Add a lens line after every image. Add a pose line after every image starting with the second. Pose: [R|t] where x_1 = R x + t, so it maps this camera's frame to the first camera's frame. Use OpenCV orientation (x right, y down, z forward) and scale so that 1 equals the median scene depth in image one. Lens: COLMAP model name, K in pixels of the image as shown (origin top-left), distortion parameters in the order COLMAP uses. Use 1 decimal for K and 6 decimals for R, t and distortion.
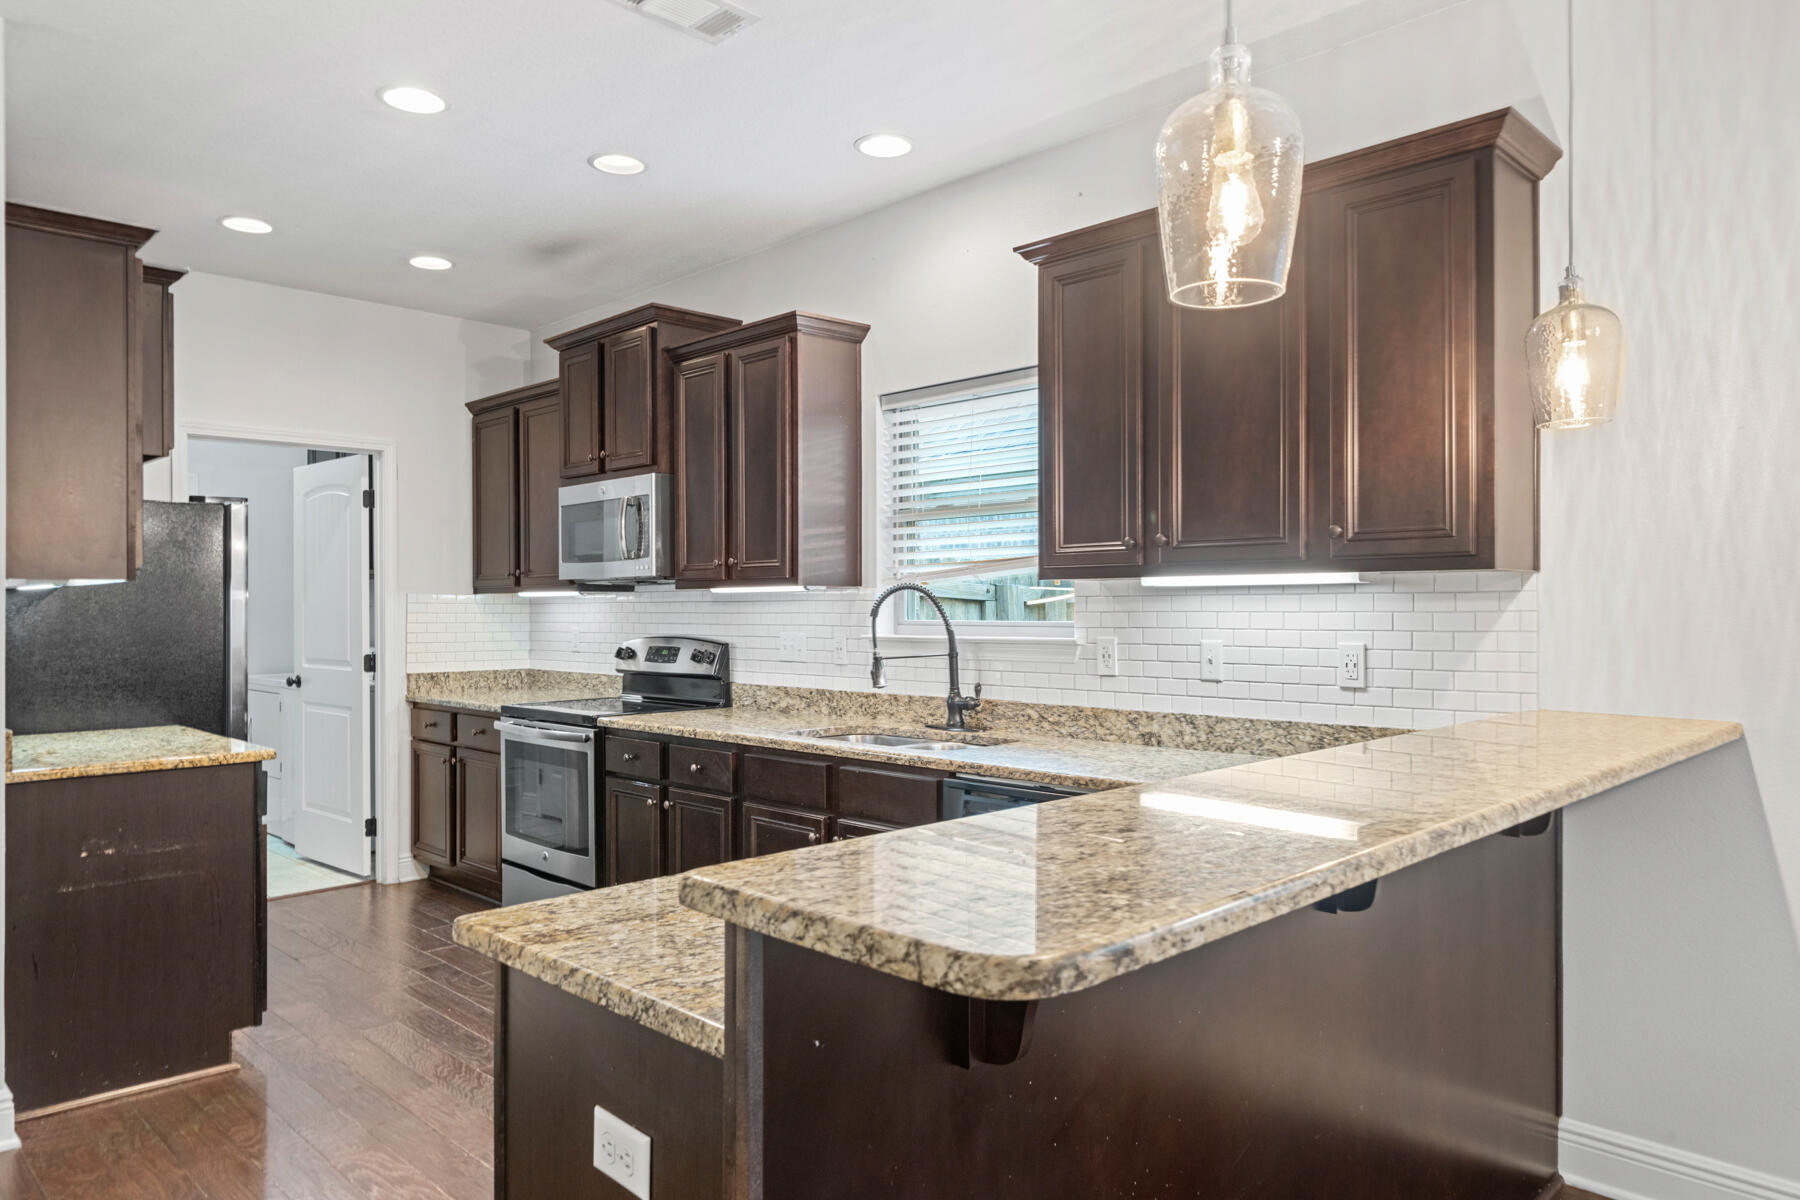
lens RADIAL K [[1156.1, 0, 900.0], [0, 1156.1, 600.0], [0, 0, 1]] dist [-0.007846, -0.003206]
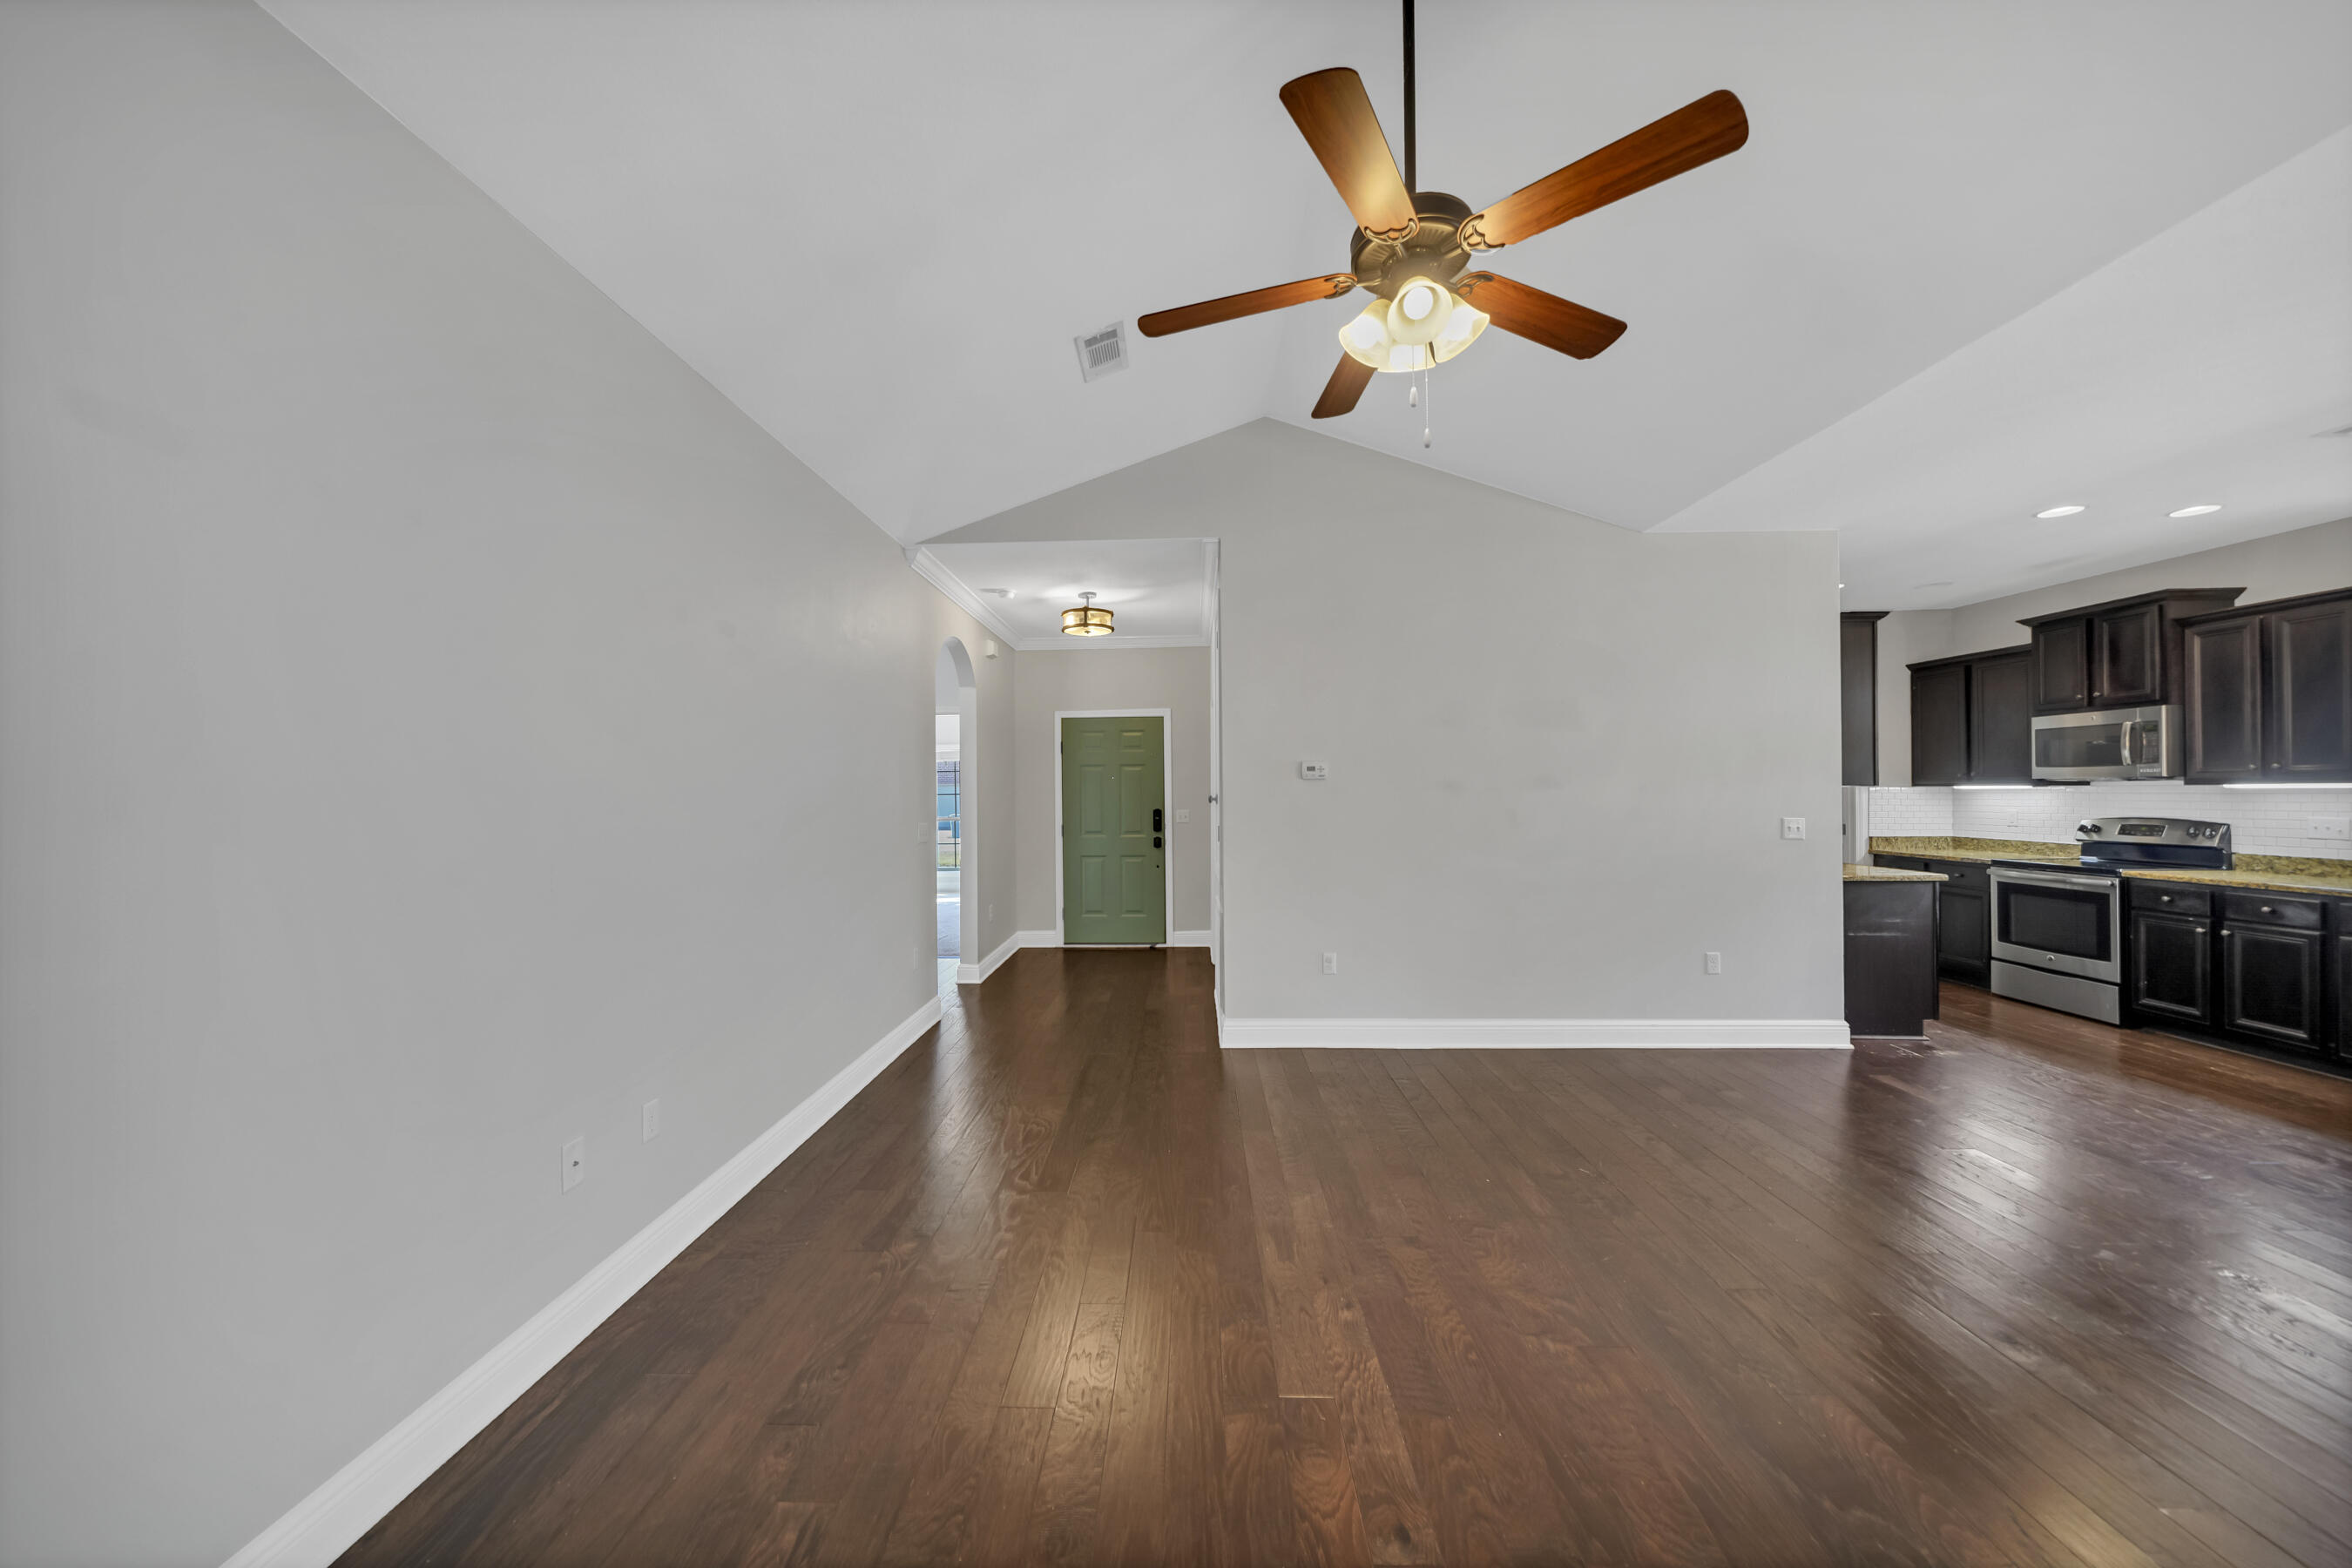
lens RADIAL K [[809.5, 0, 1176.0], [0, 809.5, 784.0], [0, 0, 1]] dist [-0.001969, -0.000149]
pose [[0.686485, -0.007377, -0.727106, -0.342155], [0.008054, 0.999964, -0.002541, -0.019184], [0.727099, -0.004112, 0.686520, -0.623374]]
